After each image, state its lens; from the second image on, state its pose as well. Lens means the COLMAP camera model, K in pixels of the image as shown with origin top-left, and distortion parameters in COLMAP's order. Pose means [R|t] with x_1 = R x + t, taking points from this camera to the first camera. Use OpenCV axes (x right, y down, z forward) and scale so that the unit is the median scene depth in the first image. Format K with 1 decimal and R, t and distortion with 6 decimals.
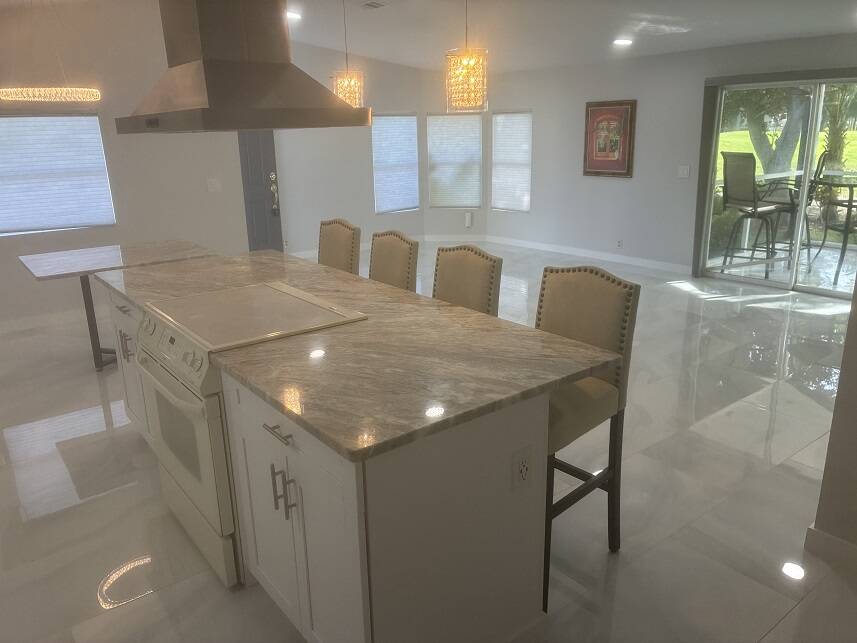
lens RADIAL K [[648.9, 0, 428.0], [0, 648.9, 319.0], [0, 0, 1]] dist [0.057430, -0.074308]
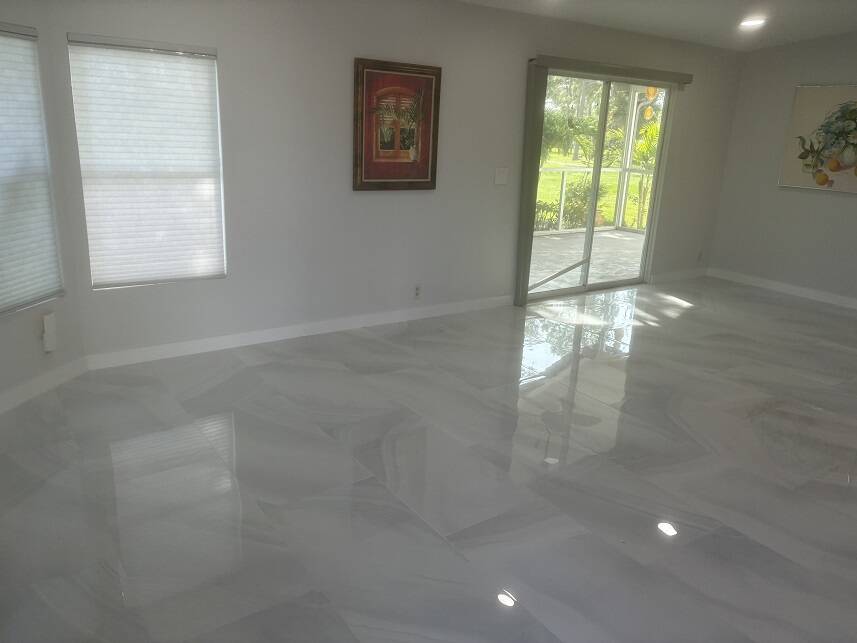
lens RADIAL K [[654.7, 0, 430.0], [0, 654.7, 325.1], [0, 0, 1]] dist [0.054648, -0.080486]
pose [[0.053212, -0.265930, 0.962522, -0.864236], [0.235444, 0.940054, 0.246707, -0.605153], [-0.970430, 0.213493, 0.112634, 2.310888]]
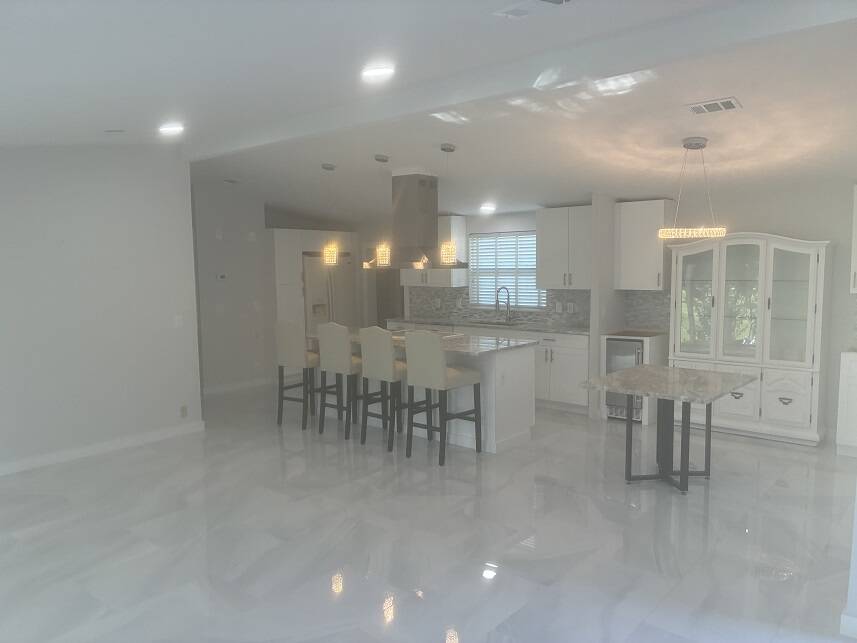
lens RADIAL K [[654.7, 0, 430.0], [0, 654.7, 325.1], [0, 0, 1]] dist [0.054648, -0.080486]
pose [[-0.976786, 0.051068, -0.208040, 0.191838], [-0.030268, 0.928523, 0.370038, -0.848148], [0.212067, 0.367745, -0.905423, 2.795656]]
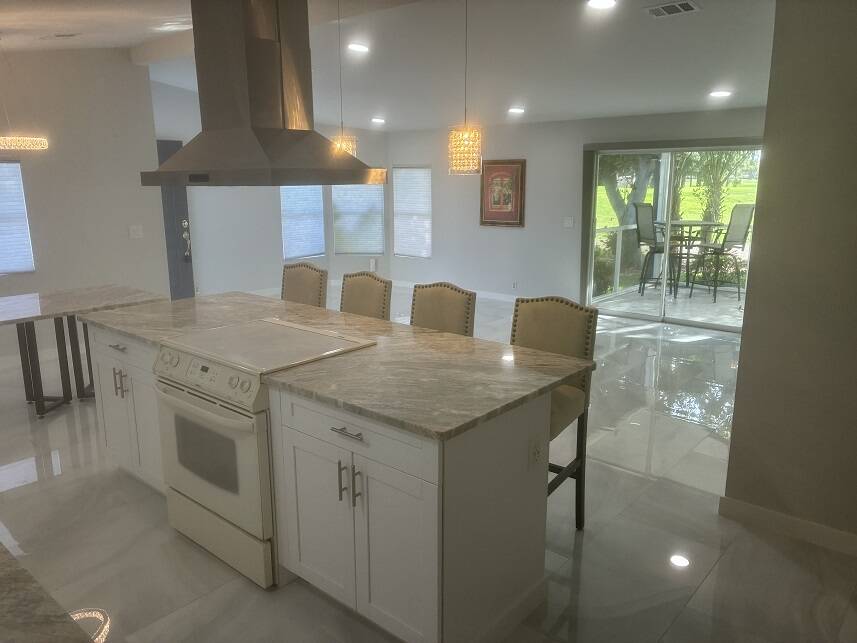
lens RADIAL K [[648.9, 0, 428.0], [0, 648.9, 319.0], [0, 0, 1]] dist [0.057430, -0.074308]
pose [[0.979981, -0.023738, 0.197669, -0.184667], [0.037919, 0.996946, -0.068268, 0.029943], [-0.195445, 0.074397, 0.977889, -0.133241]]
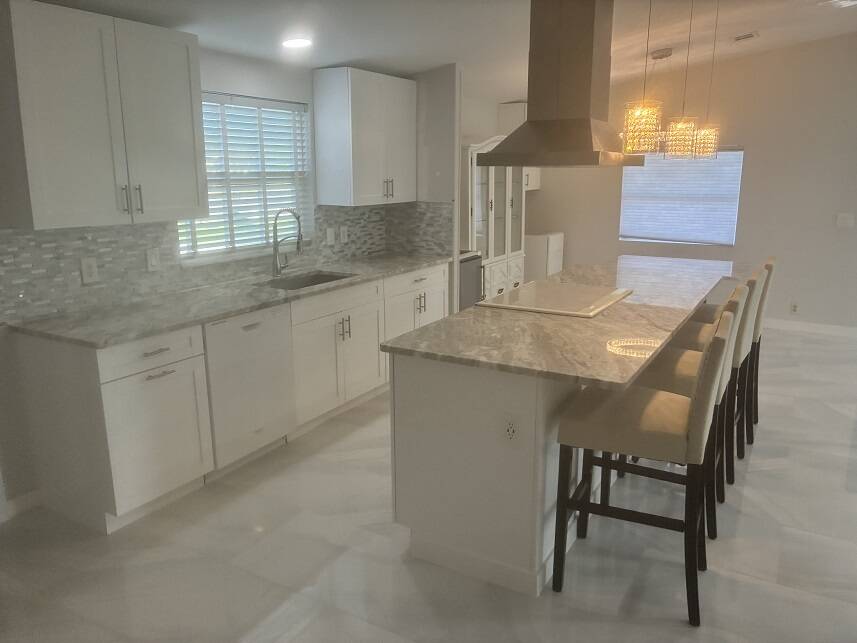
lens RADIAL K [[648.9, 0, 428.0], [0, 648.9, 319.0], [0, 0, 1]] dist [0.057430, -0.074308]
pose [[0.362970, 0.229411, -0.903119, 0.731324], [-0.265616, 0.954480, 0.135705, -0.068314], [0.893141, 0.190626, 0.407383, 0.170813]]
